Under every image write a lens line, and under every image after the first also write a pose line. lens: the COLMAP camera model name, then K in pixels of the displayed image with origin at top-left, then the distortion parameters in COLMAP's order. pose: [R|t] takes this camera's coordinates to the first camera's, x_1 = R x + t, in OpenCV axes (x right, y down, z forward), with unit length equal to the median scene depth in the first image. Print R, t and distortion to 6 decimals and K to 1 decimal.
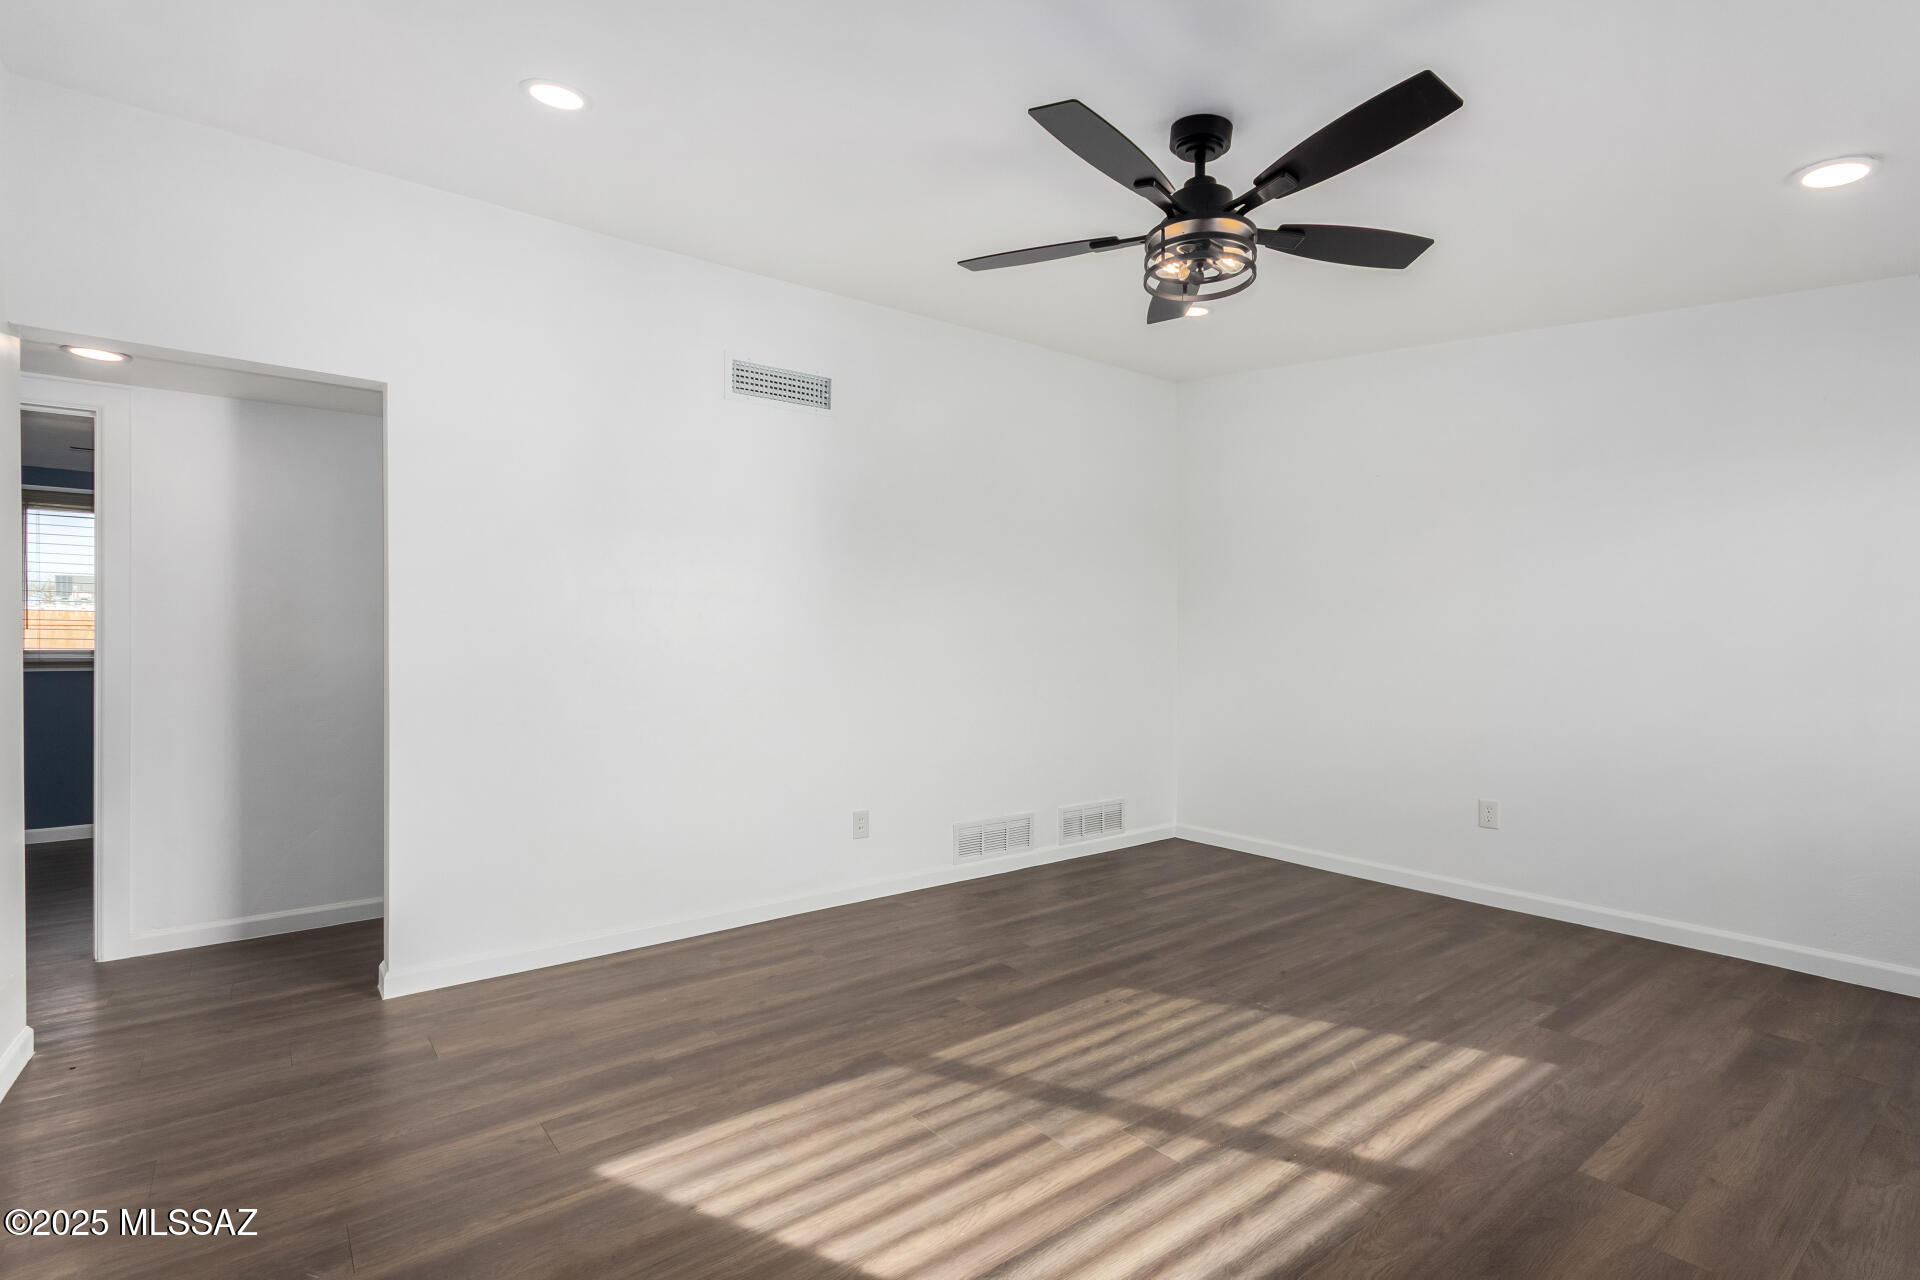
lens RADIAL K [[914.2, 0, 942.3], [0, 914.2, 653.9], [0, 0, 1]] dist [0.002618, 0.003949]
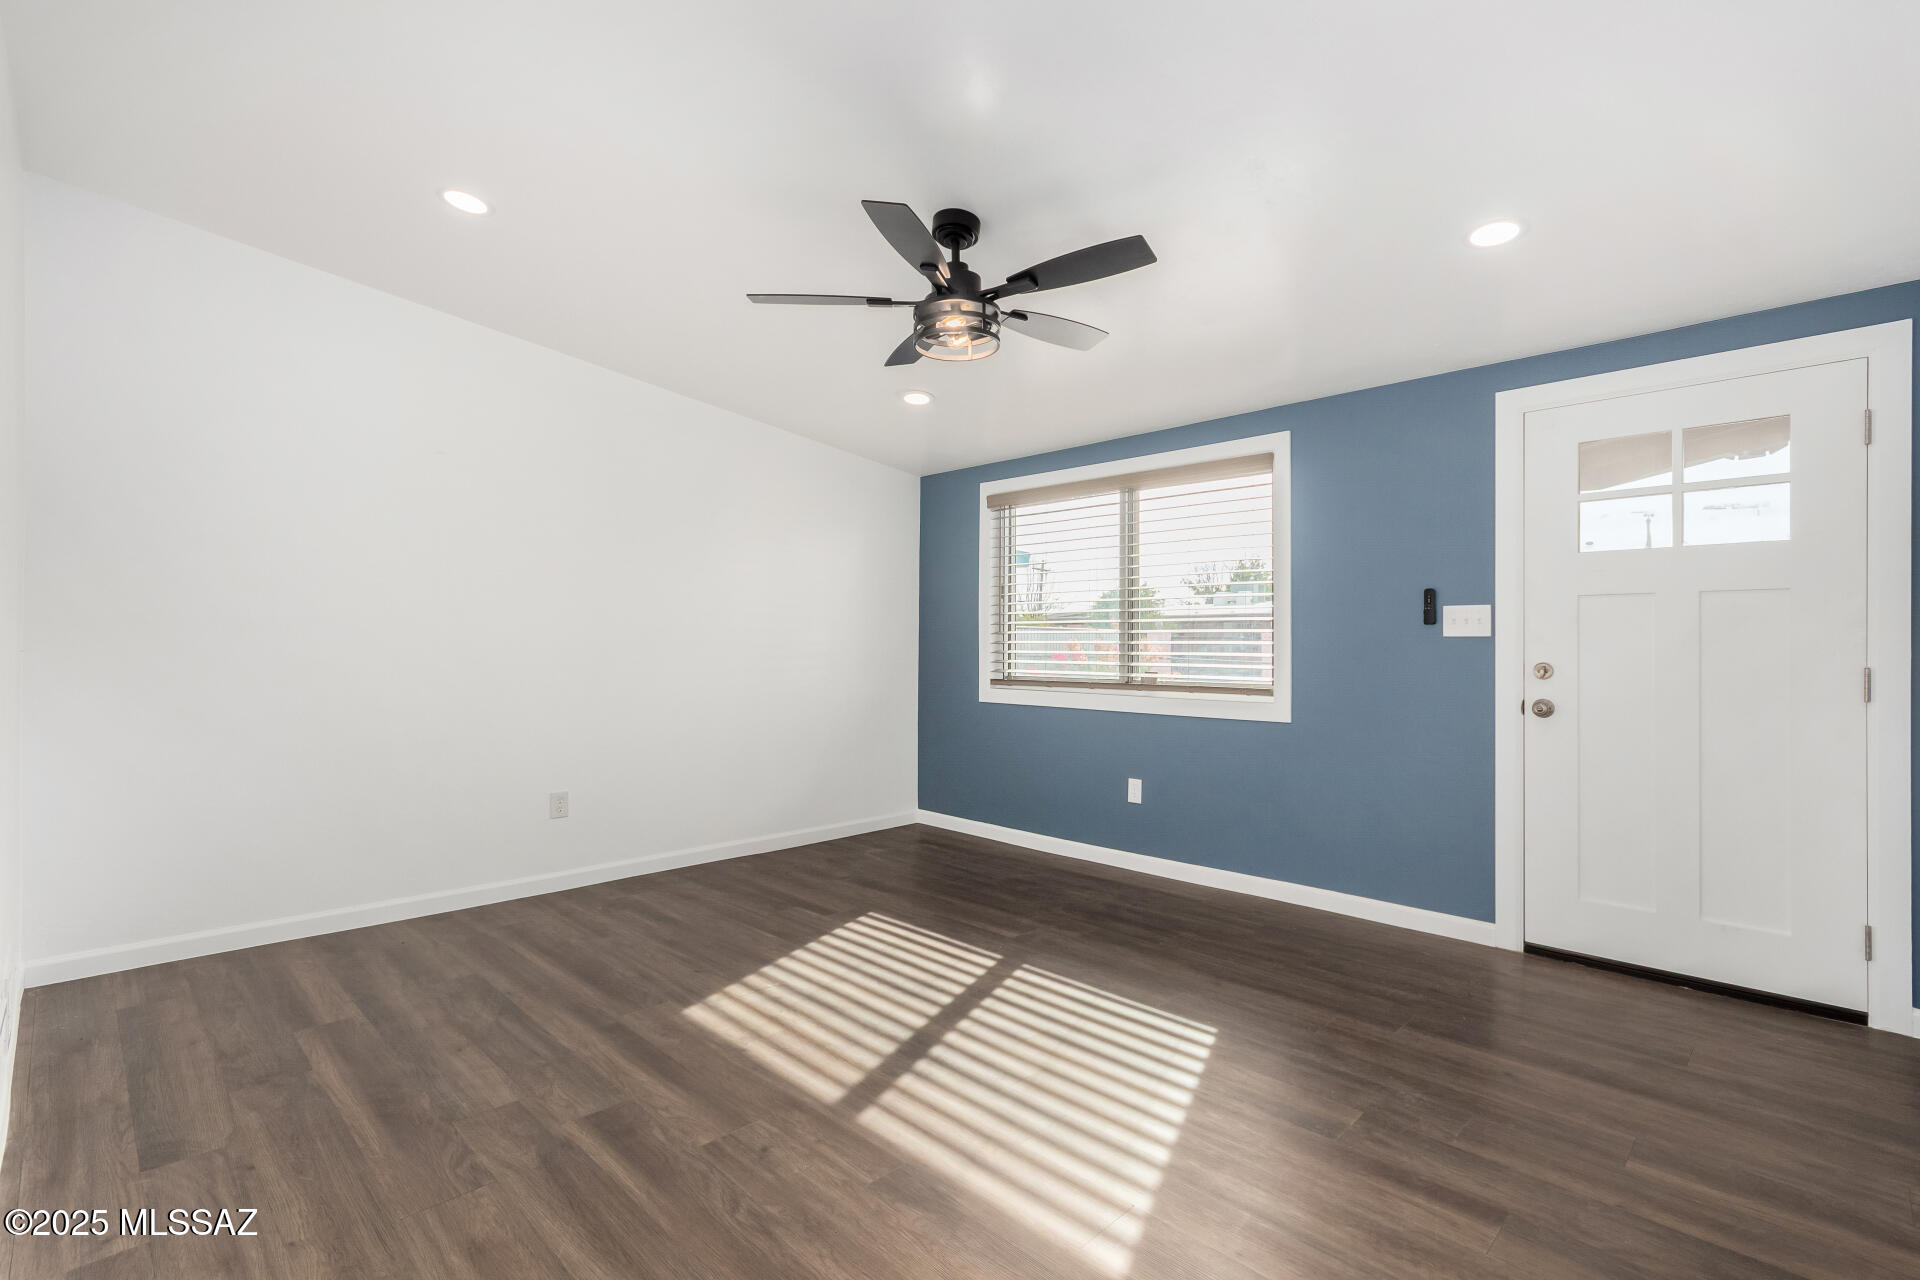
lens RADIAL K [[914.2, 0, 975.9], [0, 914.2, 635.0], [0, 0, 1]] dist [0.002618, 0.003949]
pose [[-0.144463, 0.010378, 0.989456, -0.800252], [0.013761, 0.999869, -0.008478, -0.017551], [-0.989415, 0.012391, -0.144587, 0.967476]]
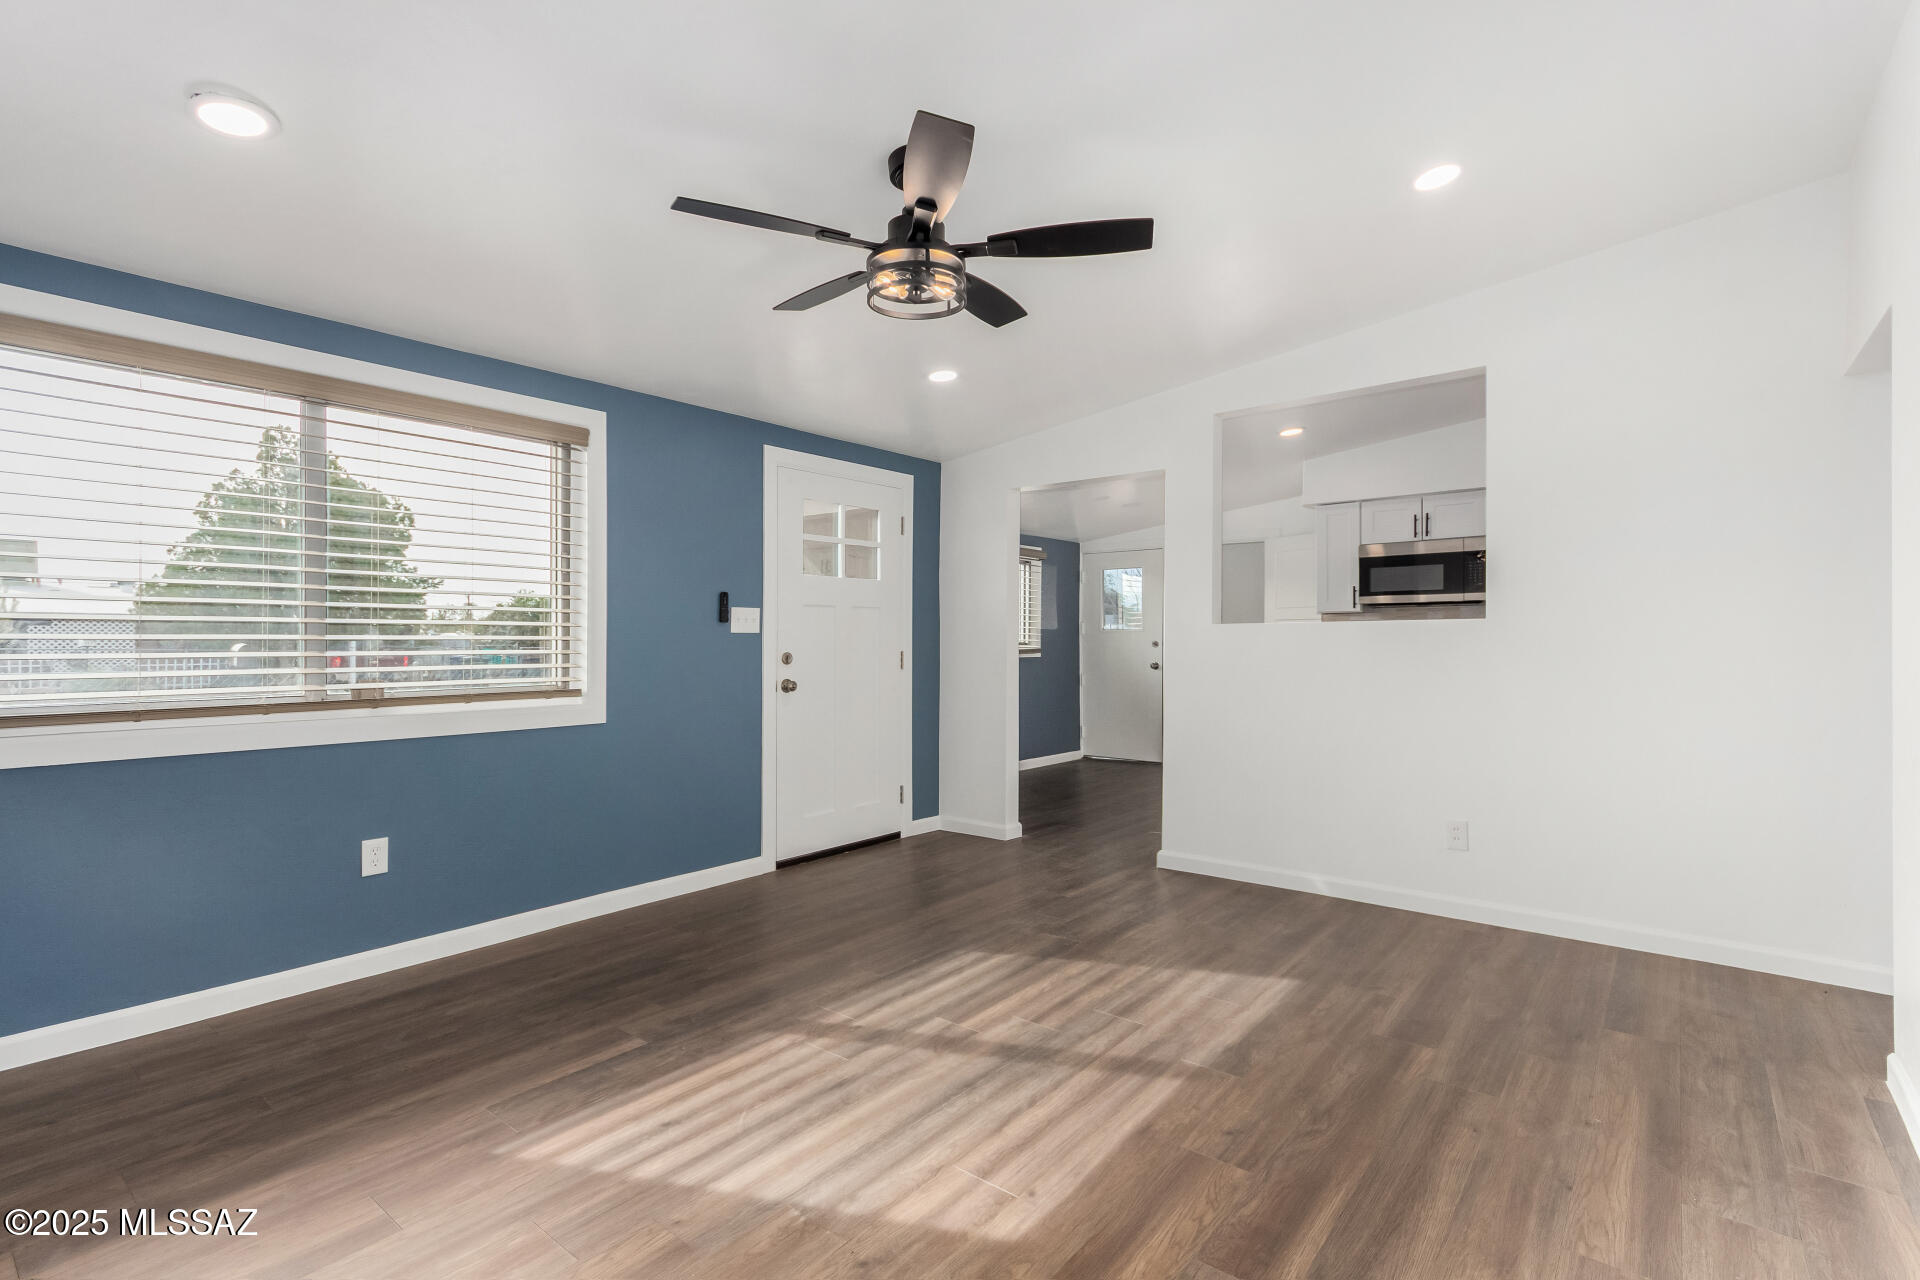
lens RADIAL K [[914.2, 0, 967.7], [0, 914.2, 635.5], [0, 0, 1]] dist [0.002618, 0.003949]
pose [[-0.963728, 0.002119, -0.266878, 0.430968], [-0.000757, 0.999943, 0.010672, -0.029624], [0.266885, 0.010487, -0.963671, 1.739491]]
